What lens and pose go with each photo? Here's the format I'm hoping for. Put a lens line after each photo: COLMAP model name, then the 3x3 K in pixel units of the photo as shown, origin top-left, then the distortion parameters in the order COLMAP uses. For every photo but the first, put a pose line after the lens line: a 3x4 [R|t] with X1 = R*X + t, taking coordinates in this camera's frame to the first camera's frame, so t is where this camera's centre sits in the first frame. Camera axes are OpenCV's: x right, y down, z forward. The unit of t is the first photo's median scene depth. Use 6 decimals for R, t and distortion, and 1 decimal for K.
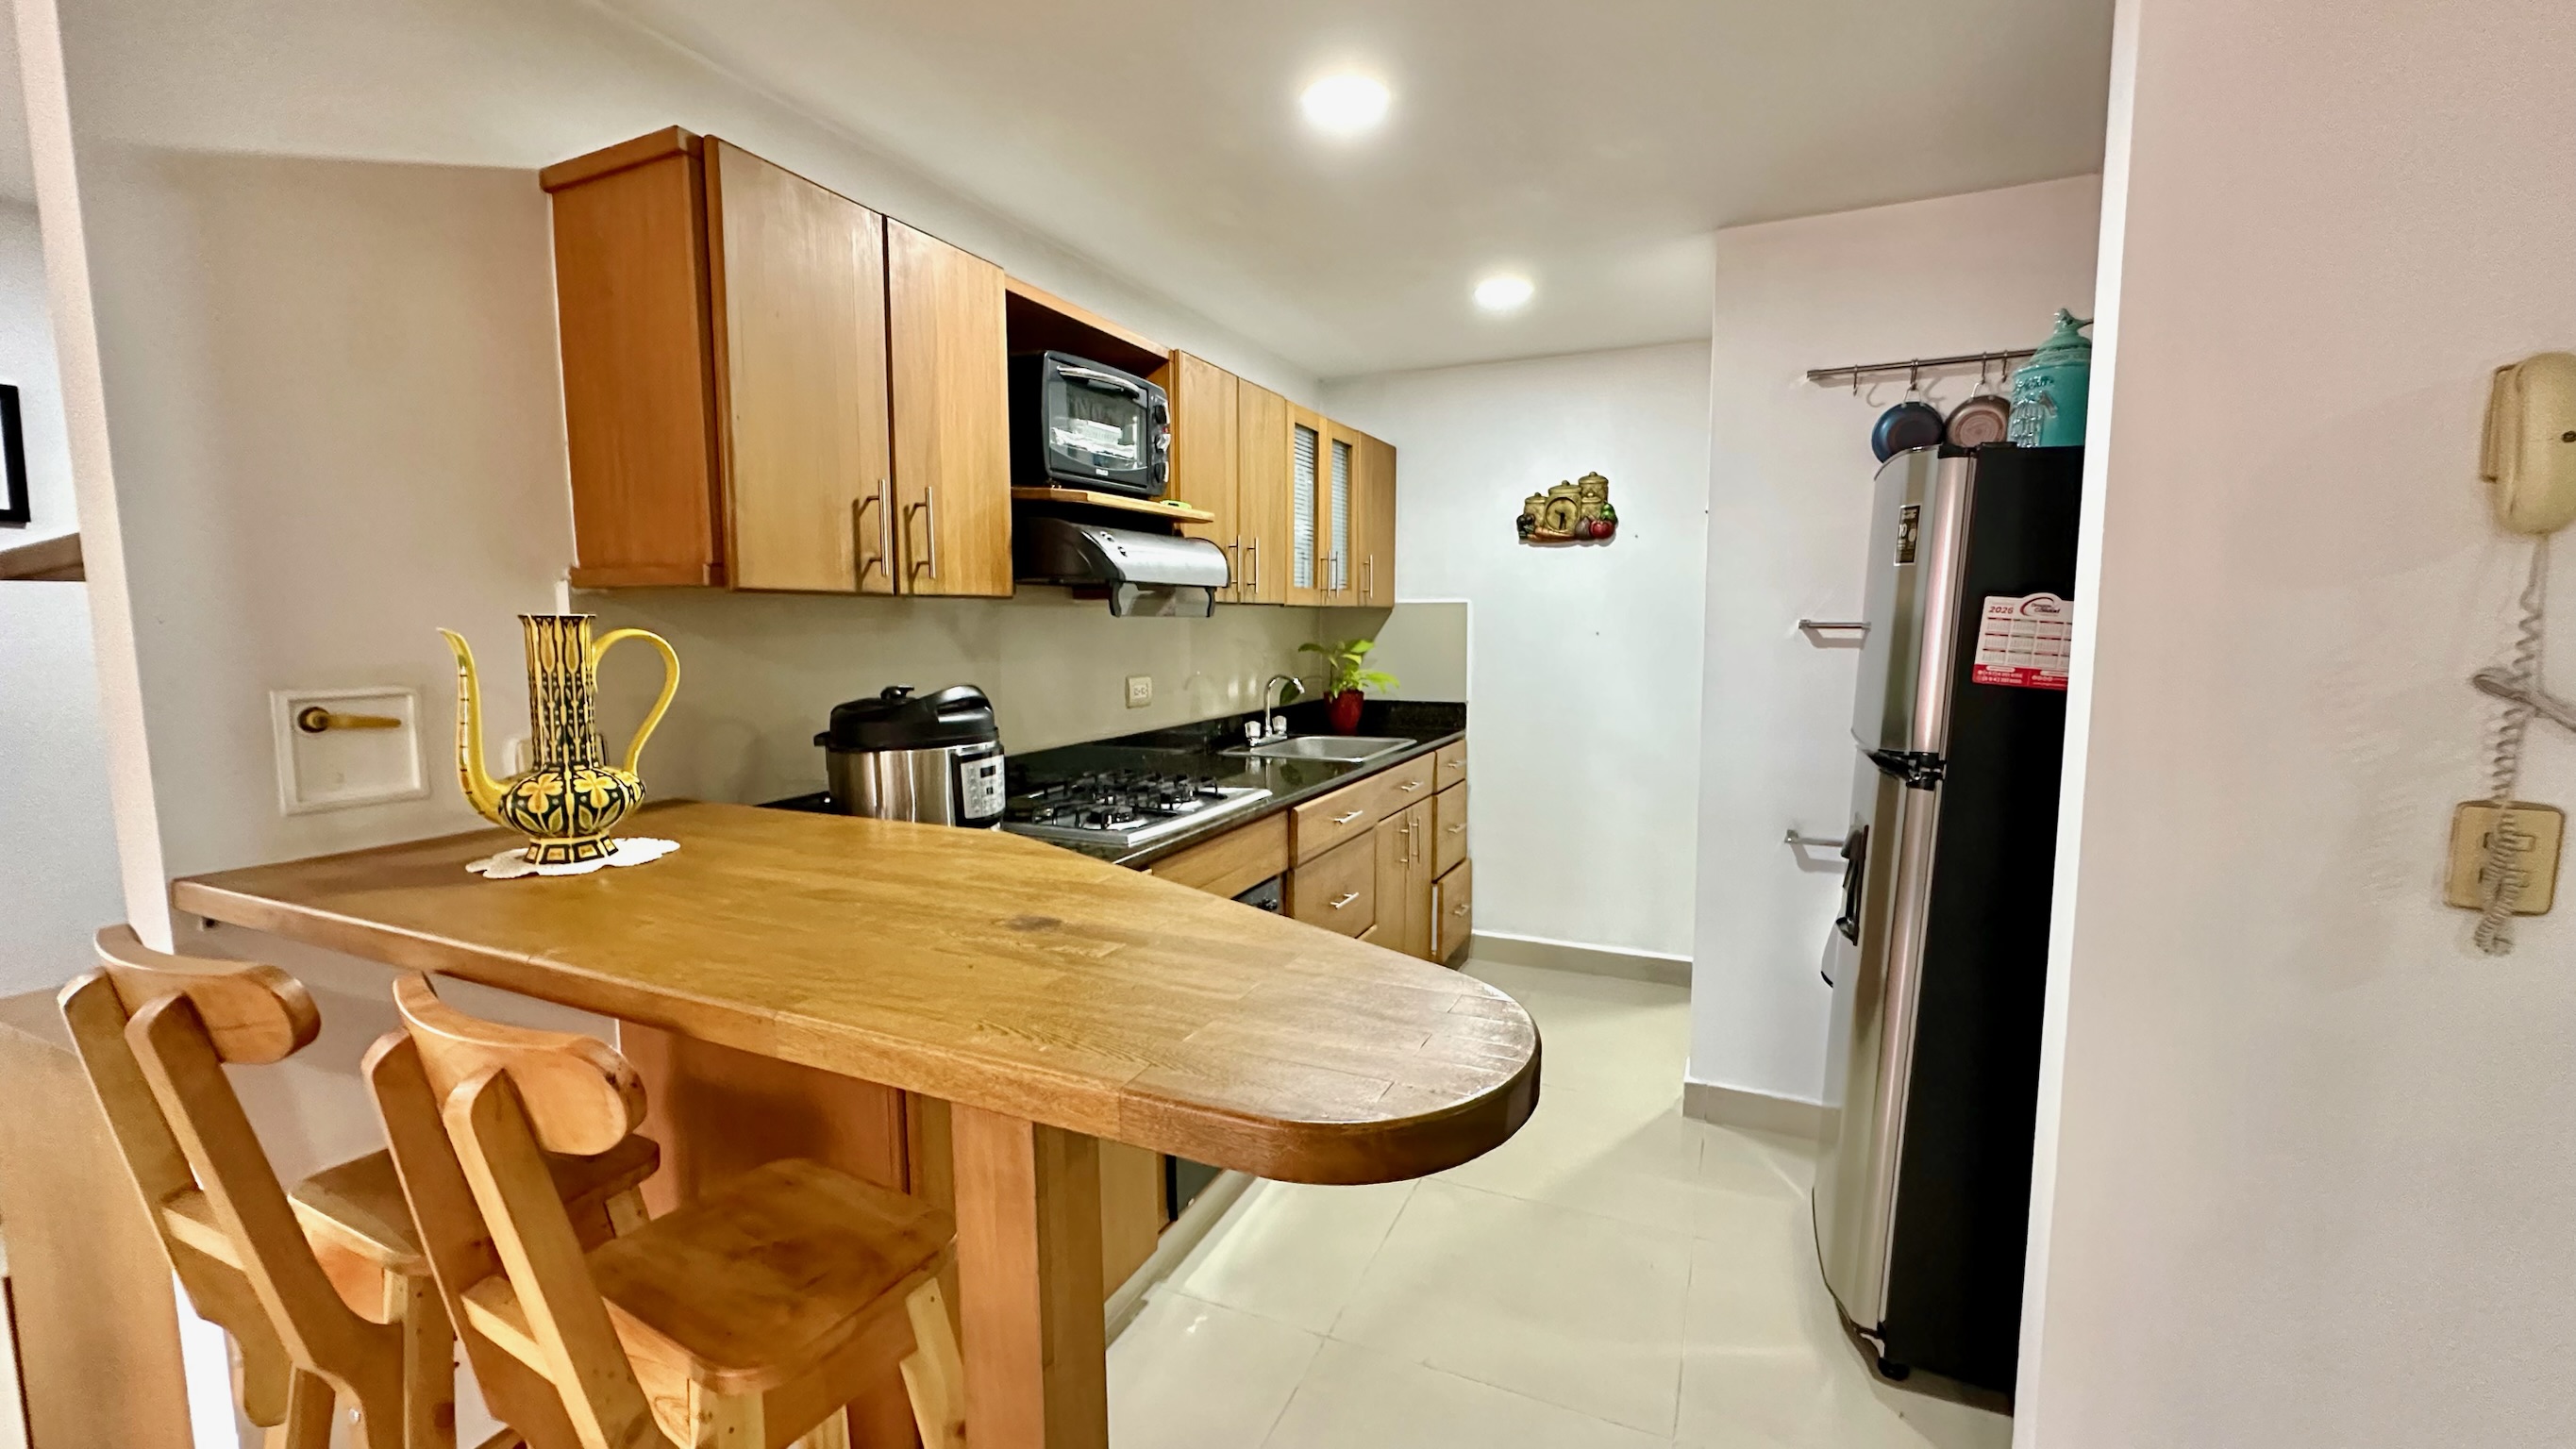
lens RADIAL K [[1033.3, 0, 1303.1], [0, 1033.3, 722.3], [0, 0, 1]] dist [-0.003833, 0.000802]
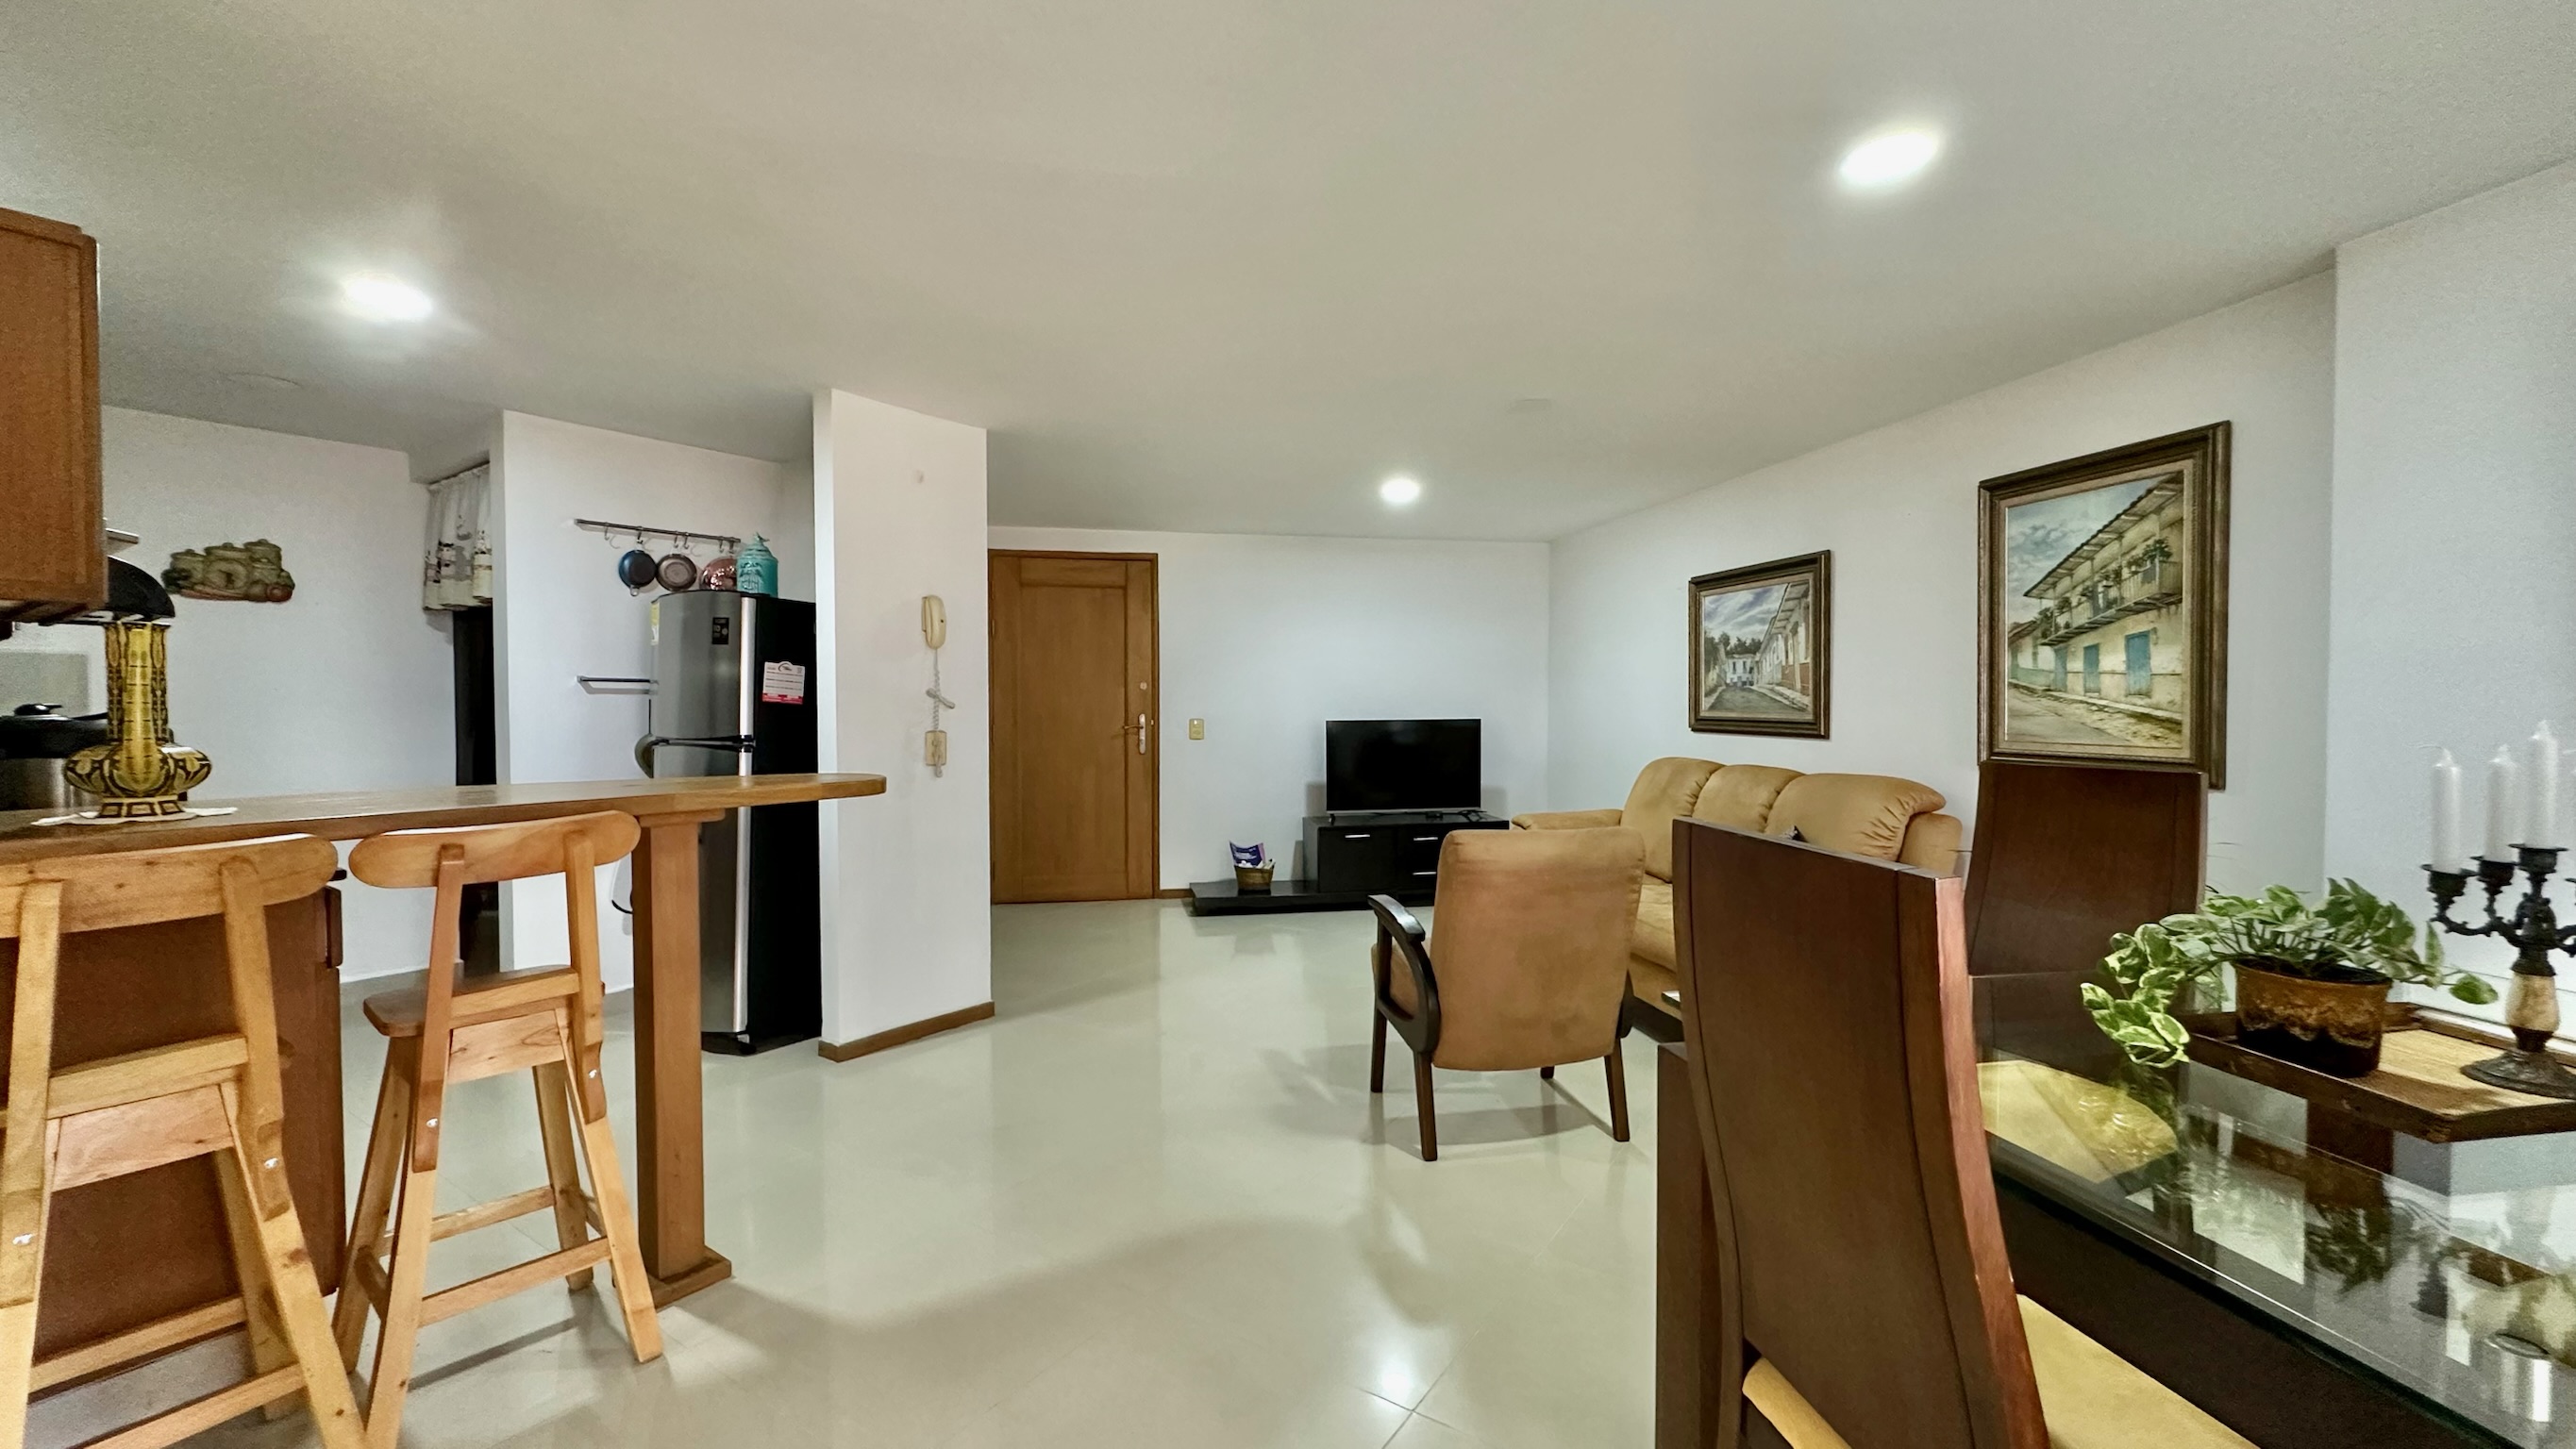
lens RADIAL K [[1033.3, 0, 1286.7], [0, 1033.3, 726.6], [0, 0, 1]] dist [-0.003833, 0.000802]
pose [[0.181437, -0.017495, 0.983247, -0.939510], [0.097452, 0.995240, -0.000275, 0.089263], [-0.978562, 0.095869, 0.182279, -0.347434]]
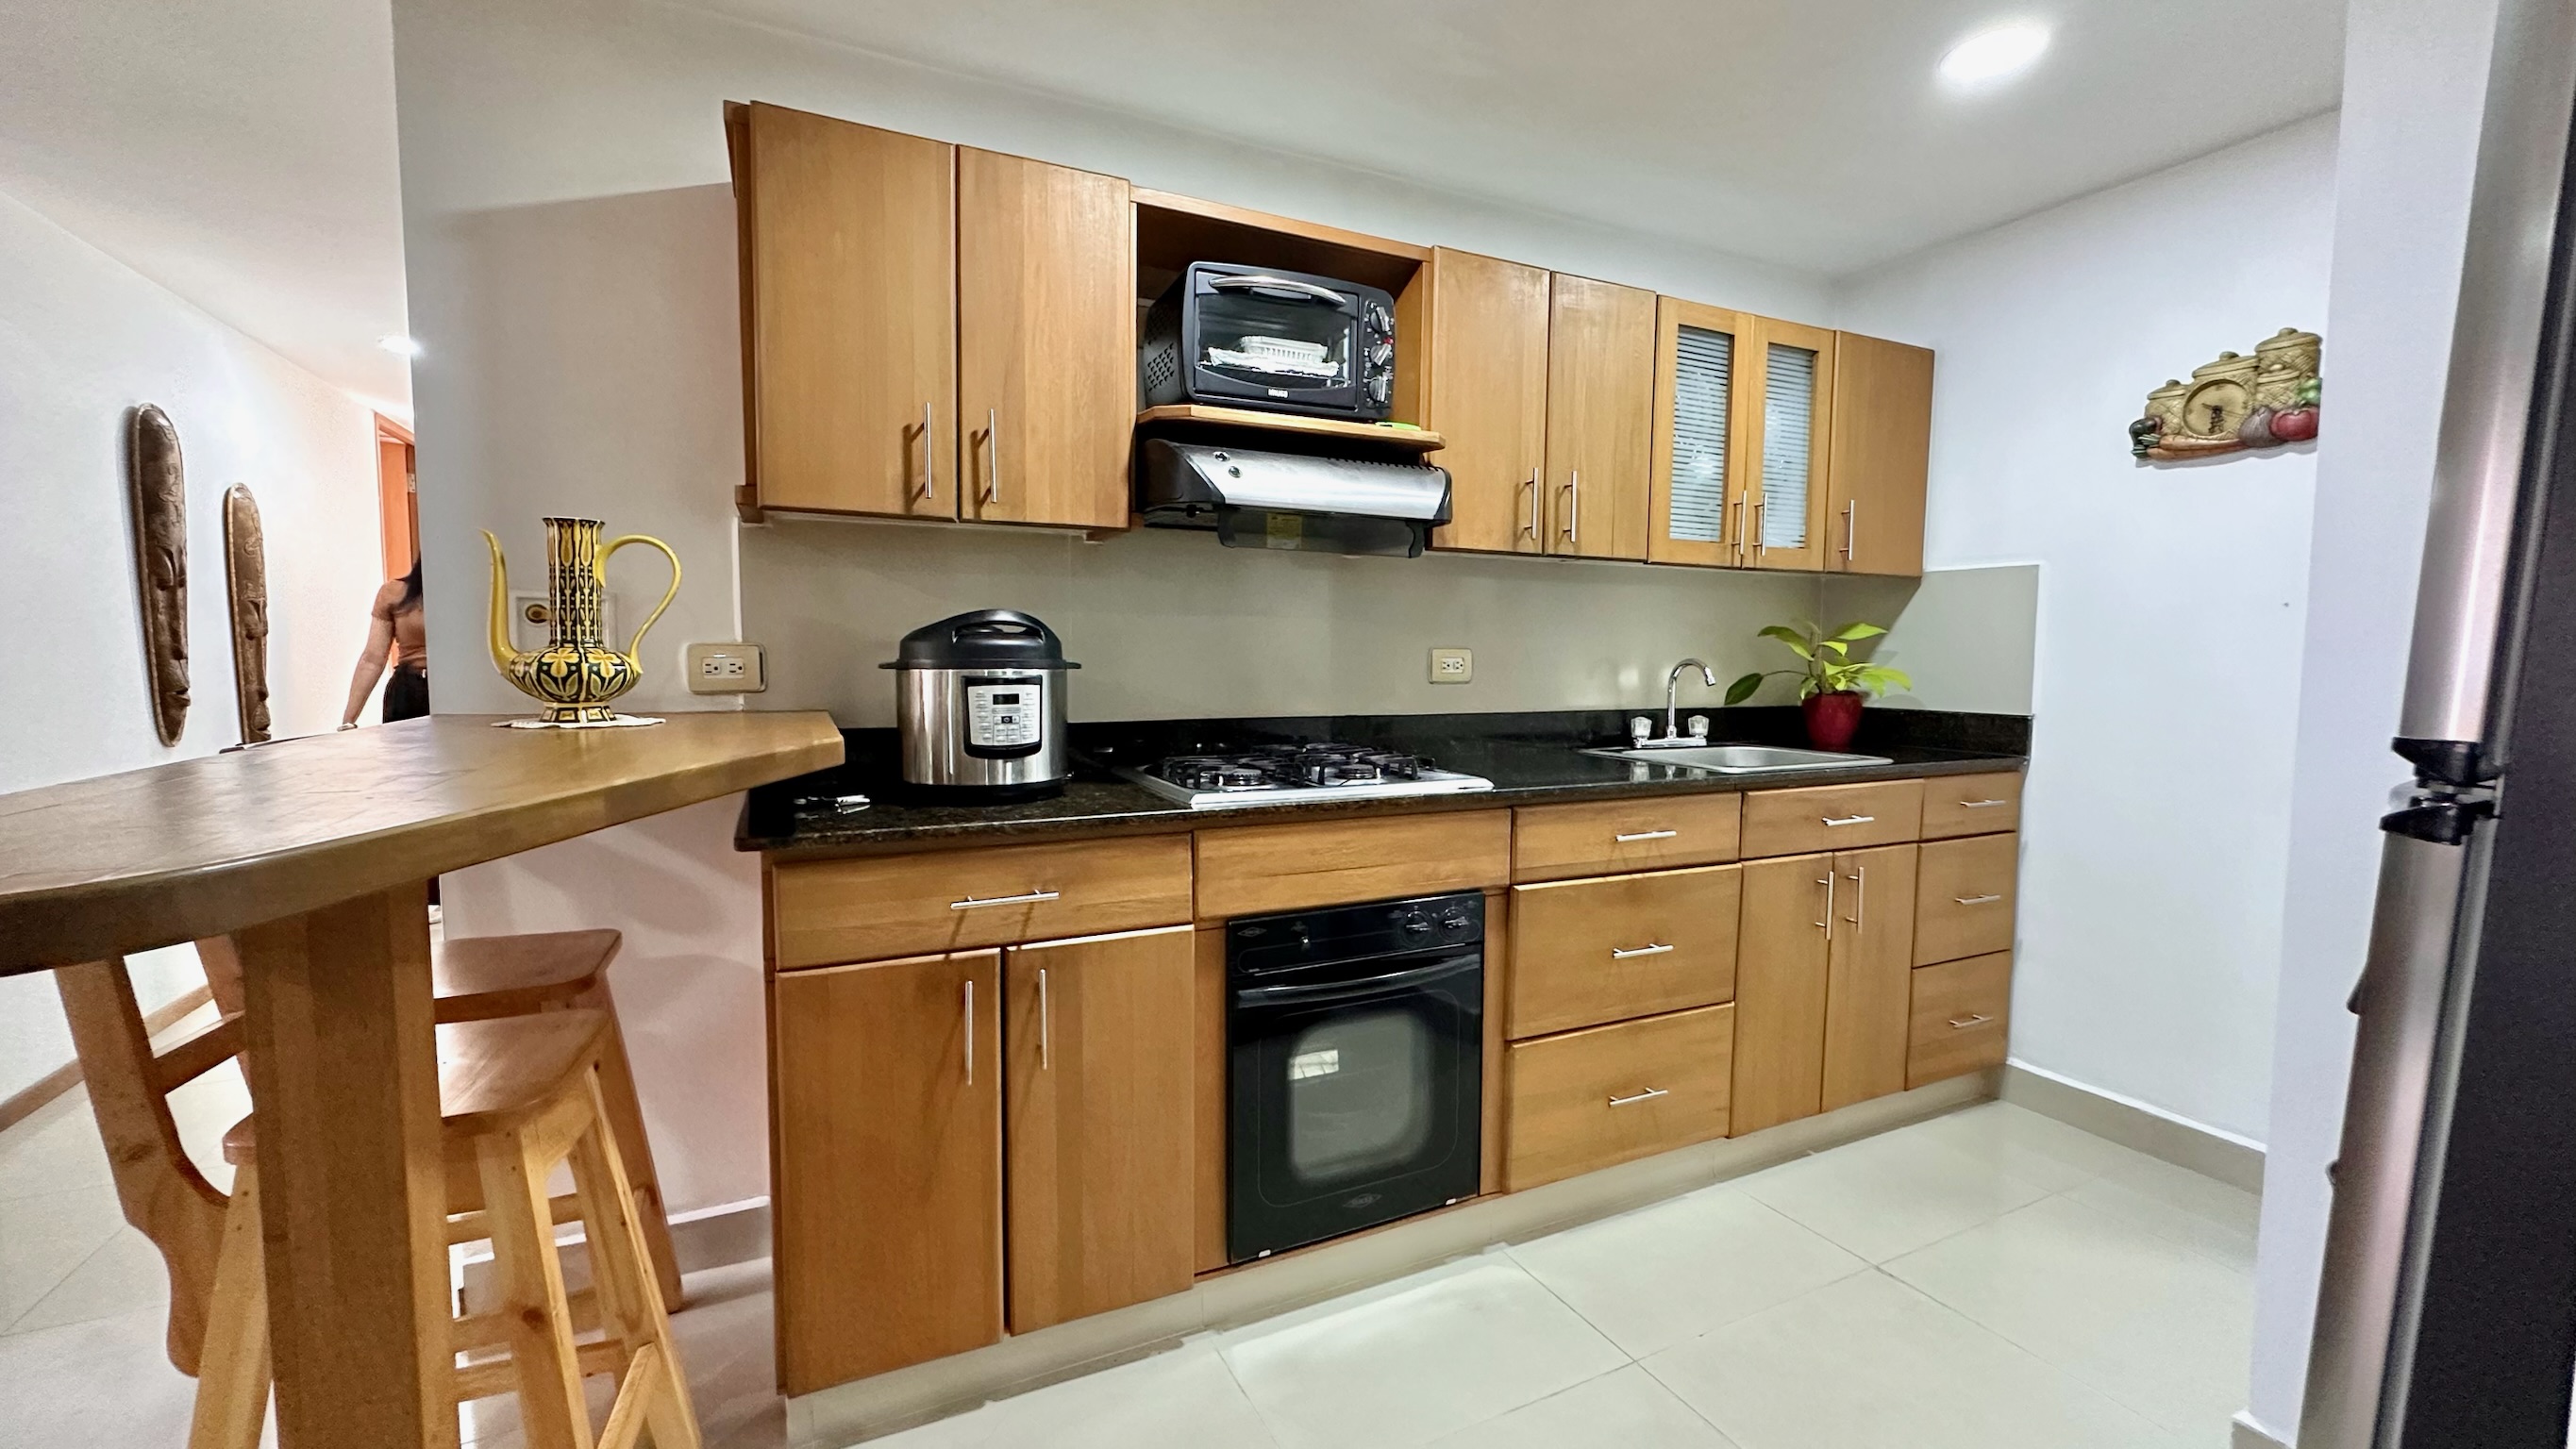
lens RADIAL K [[1033.3, 0, 1287.4], [0, 1033.3, 738.0], [0, 0, 1]] dist [-0.003833, 0.000802]
pose [[0.762350, 0.065453, -0.643846, 0.387720], [-0.076149, 0.997034, 0.011193, 0.041025], [0.642669, 0.040496, 0.765073, 0.324659]]
